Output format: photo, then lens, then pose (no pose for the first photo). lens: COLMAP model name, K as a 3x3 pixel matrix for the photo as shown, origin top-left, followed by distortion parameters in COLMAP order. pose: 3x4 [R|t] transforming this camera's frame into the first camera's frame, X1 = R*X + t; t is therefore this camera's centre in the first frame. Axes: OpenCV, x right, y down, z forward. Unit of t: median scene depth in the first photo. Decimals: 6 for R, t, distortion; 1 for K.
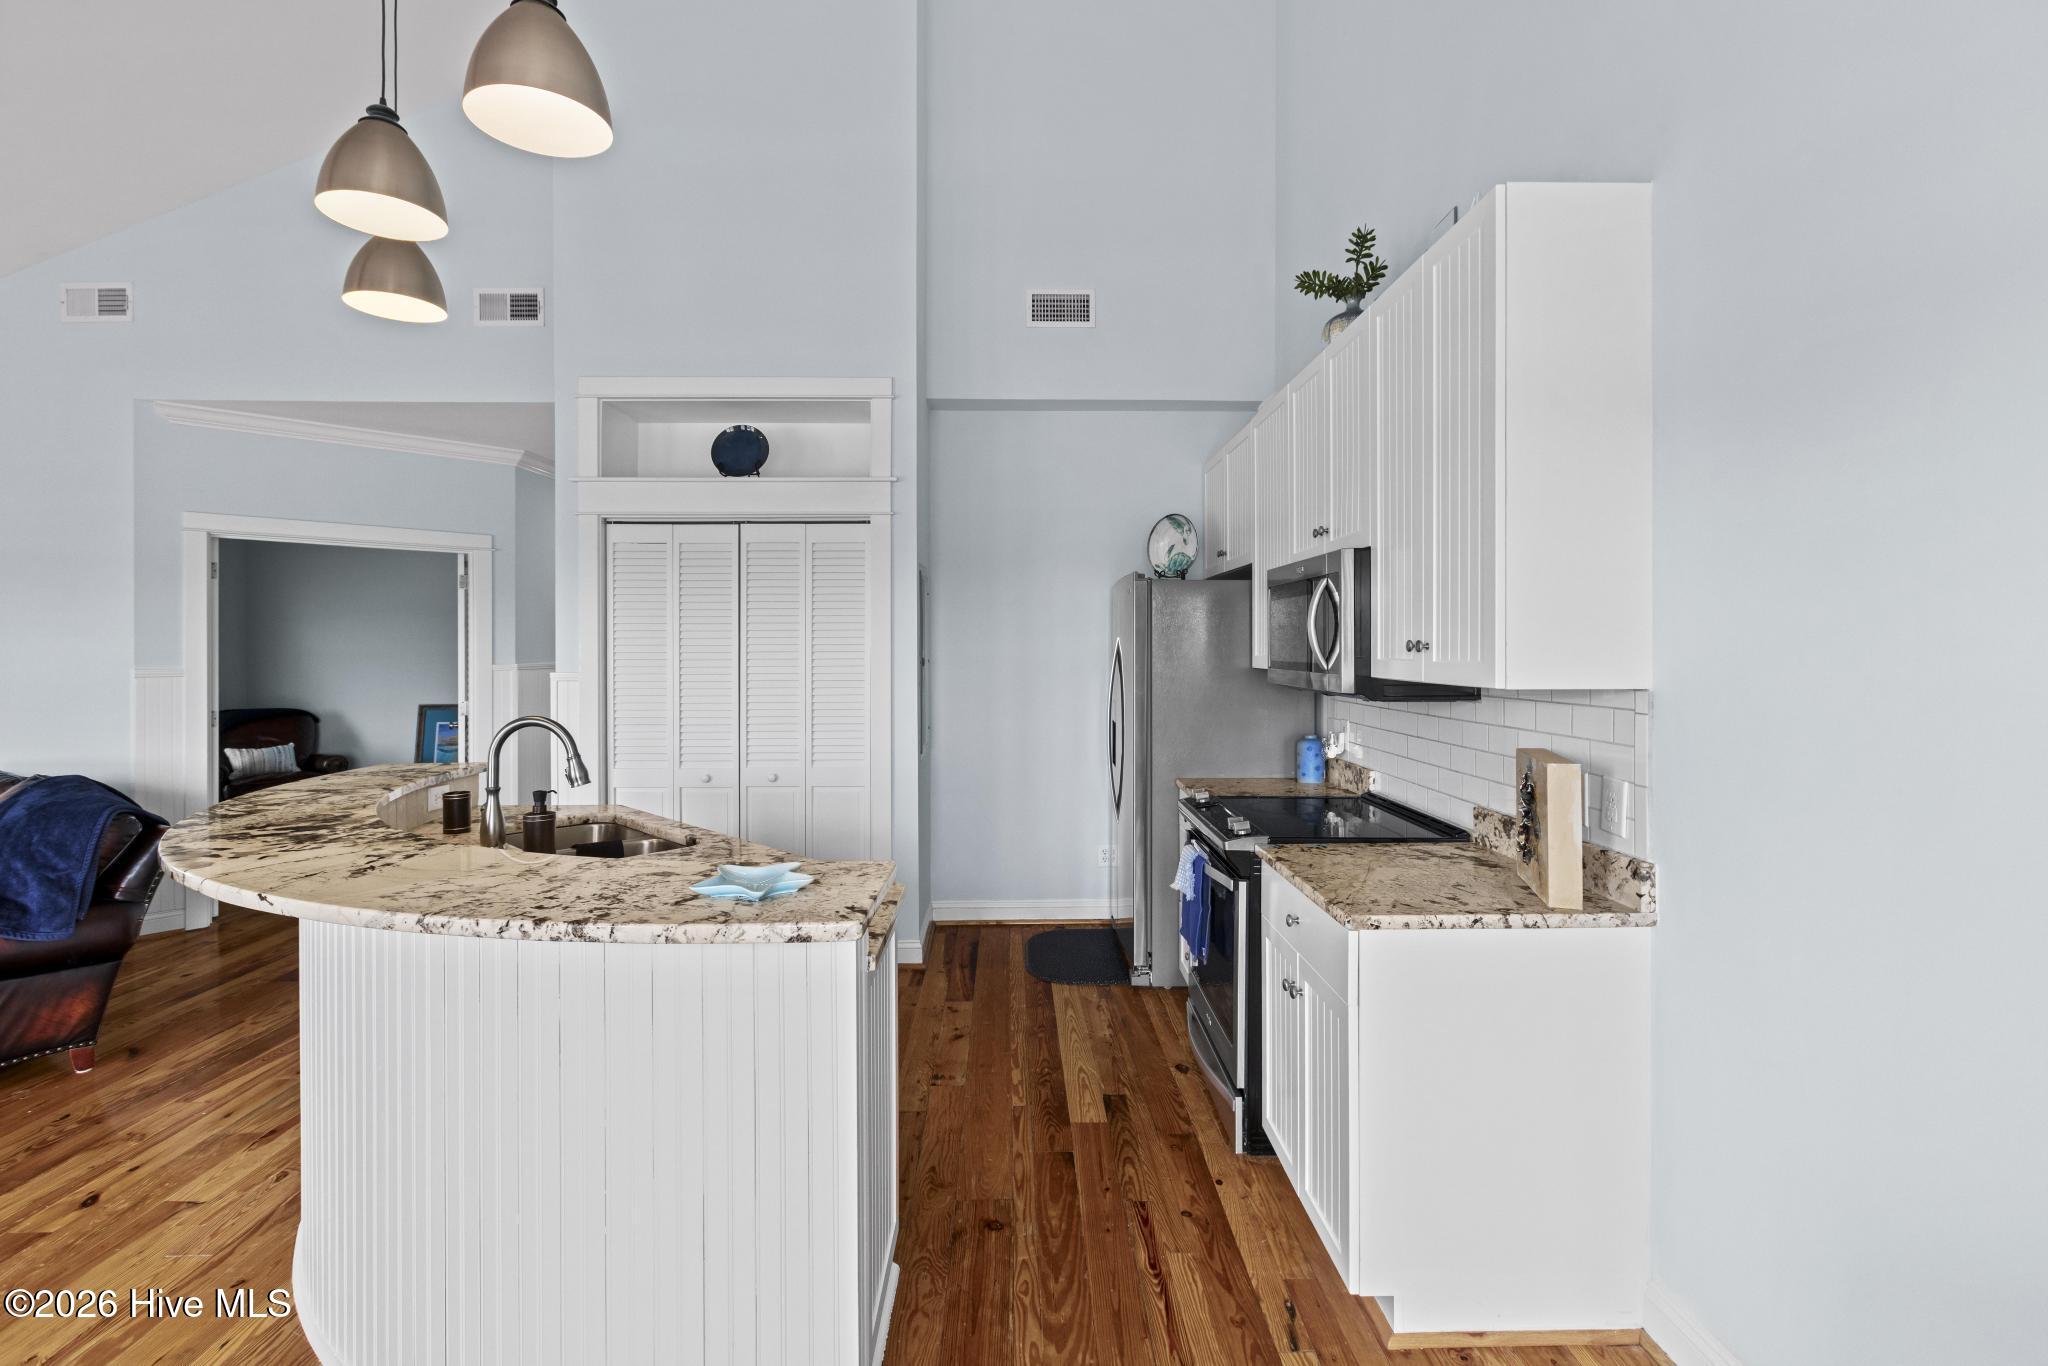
lens RADIAL K [[932.0, 0, 1031.2], [0, 932.0, 646.4], [0, 0, 1]] dist [0.000479, 0.000628]
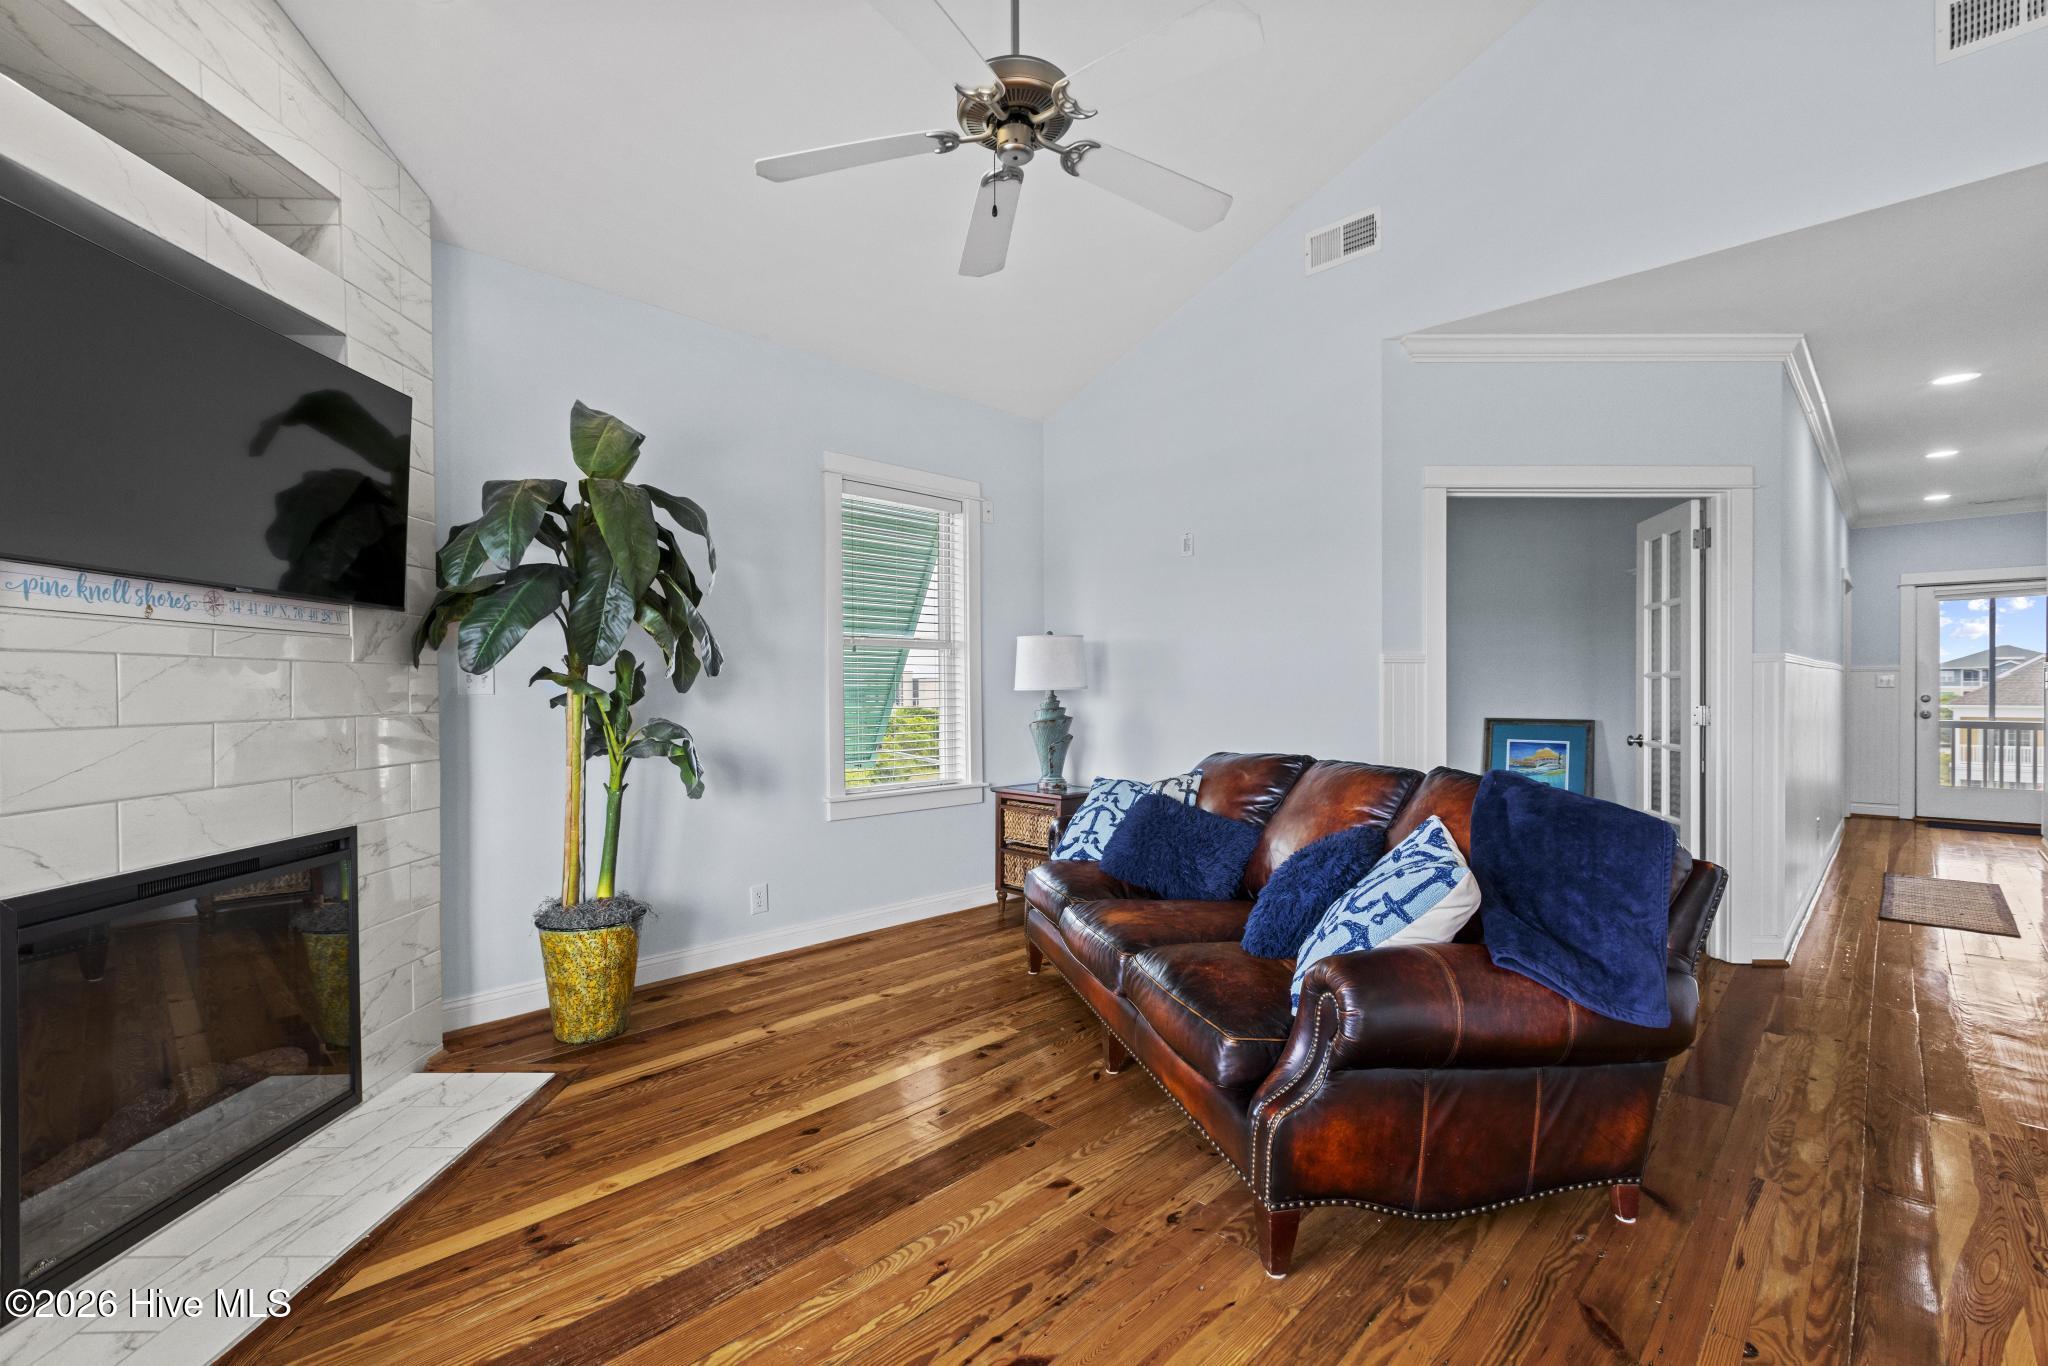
lens RADIAL K [[910.5, 0, 1025.4], [0, 910.5, 693.9], [0, 0, 1]] dist [-0.000062, 0.000007]
pose [[0.705229, 0.005546, -0.708958, -0.665251], [0.000701, 0.999963, 0.008520, 0.060279], [0.708979, -0.006505, 0.705199, 0.191926]]
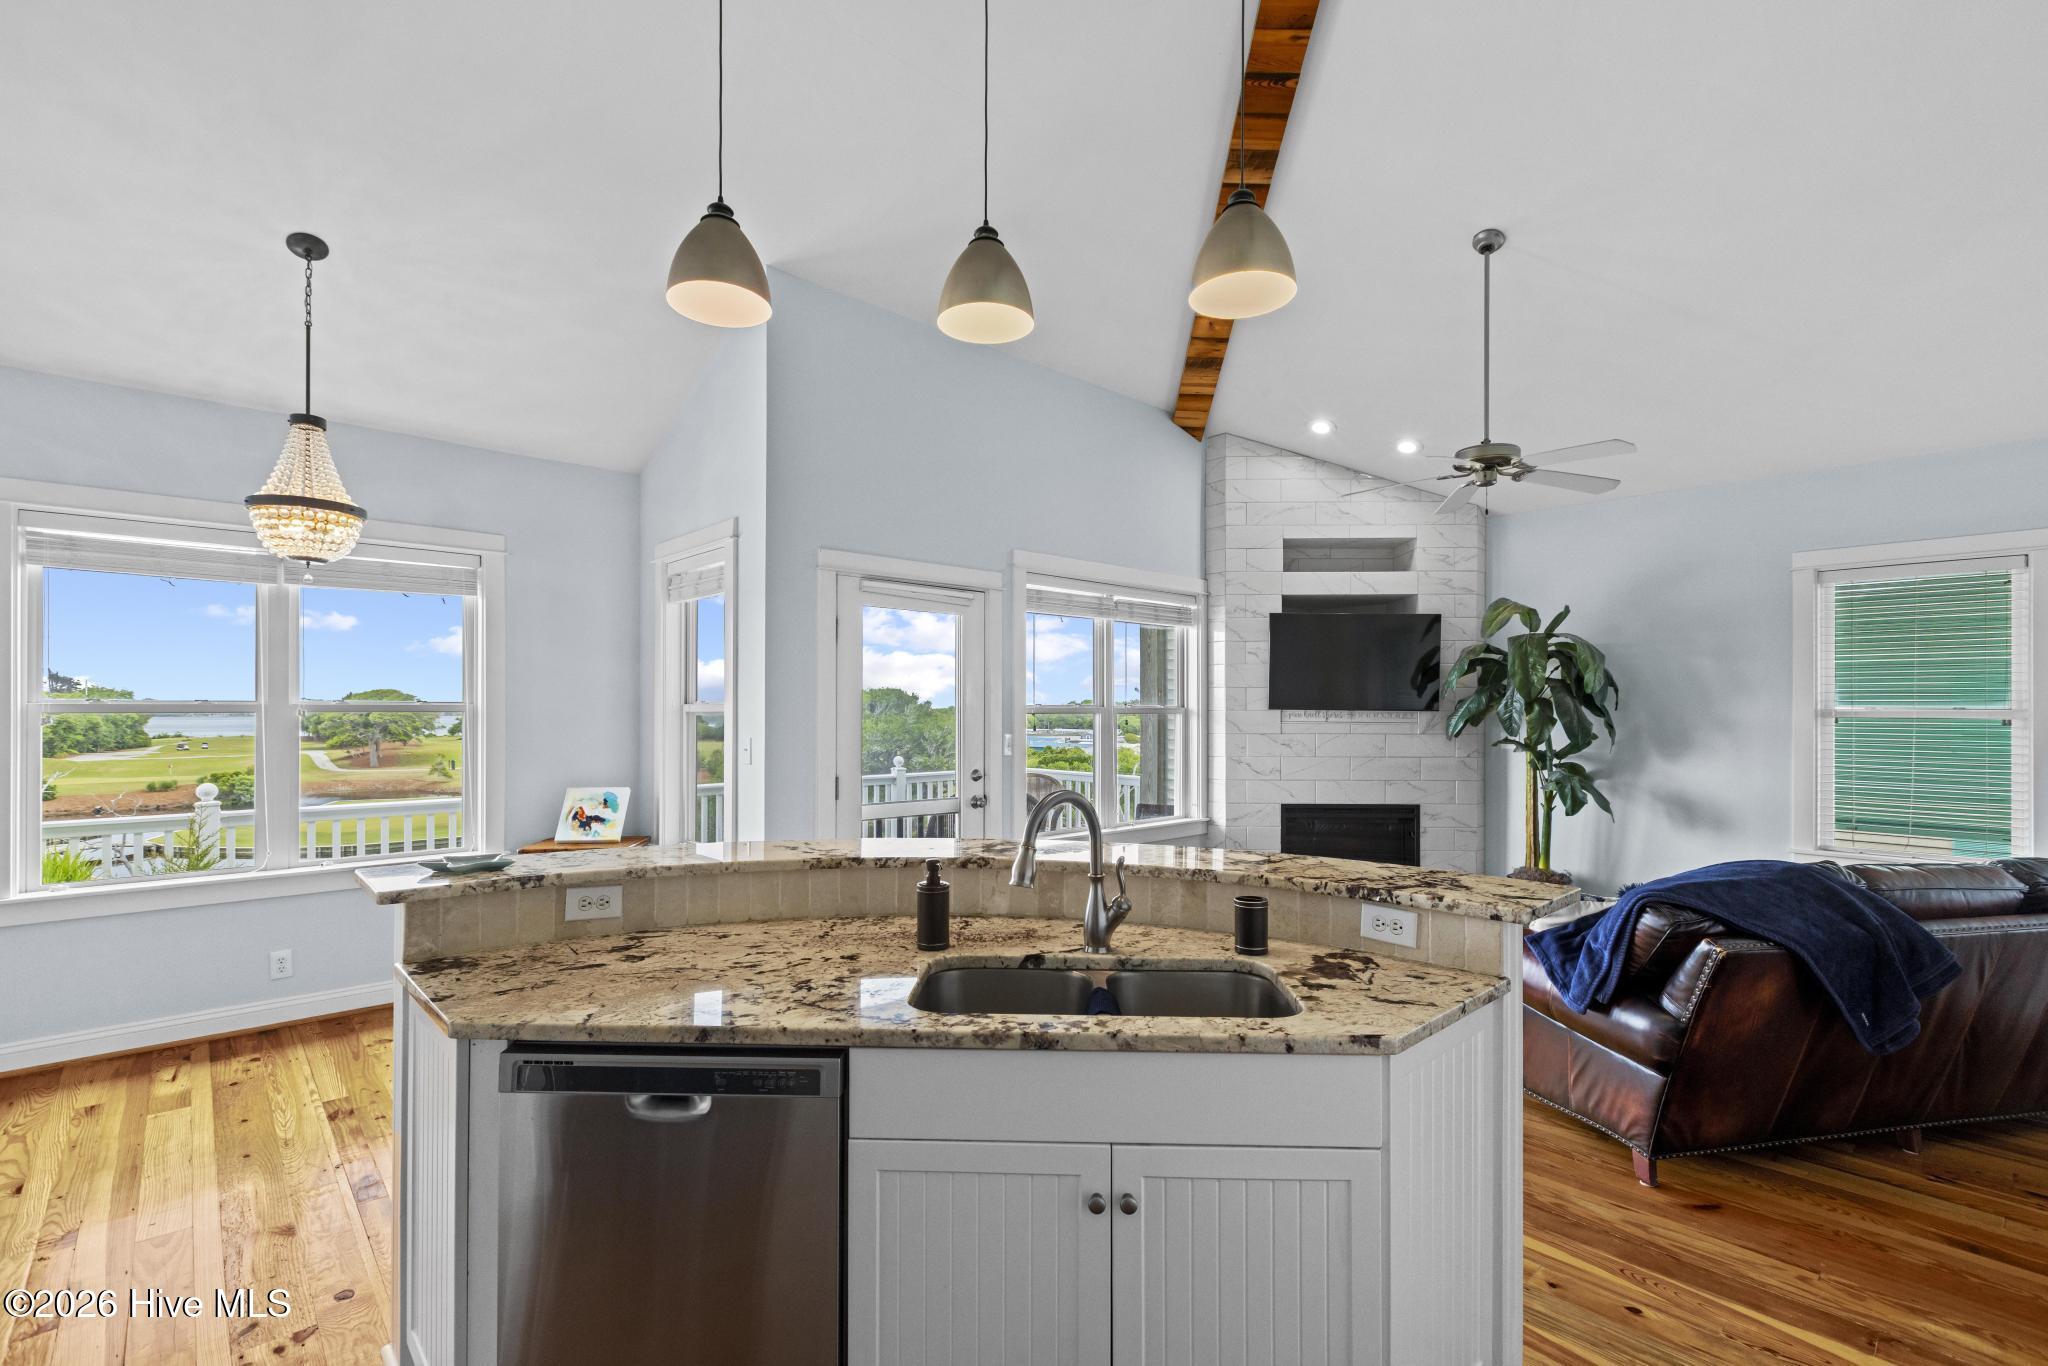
lens RADIAL K [[911.2, 0, 1027.8], [0, 911.2, 706.6], [0, 0, 1]] dist [0.001805, 0.000554]
pose [[-0.743026, -0.002077, -0.669259, 0.004480], [-0.001203, 0.999998, -0.001768, 0.002974], [0.669262, -0.000509, -0.743027, 0.967740]]
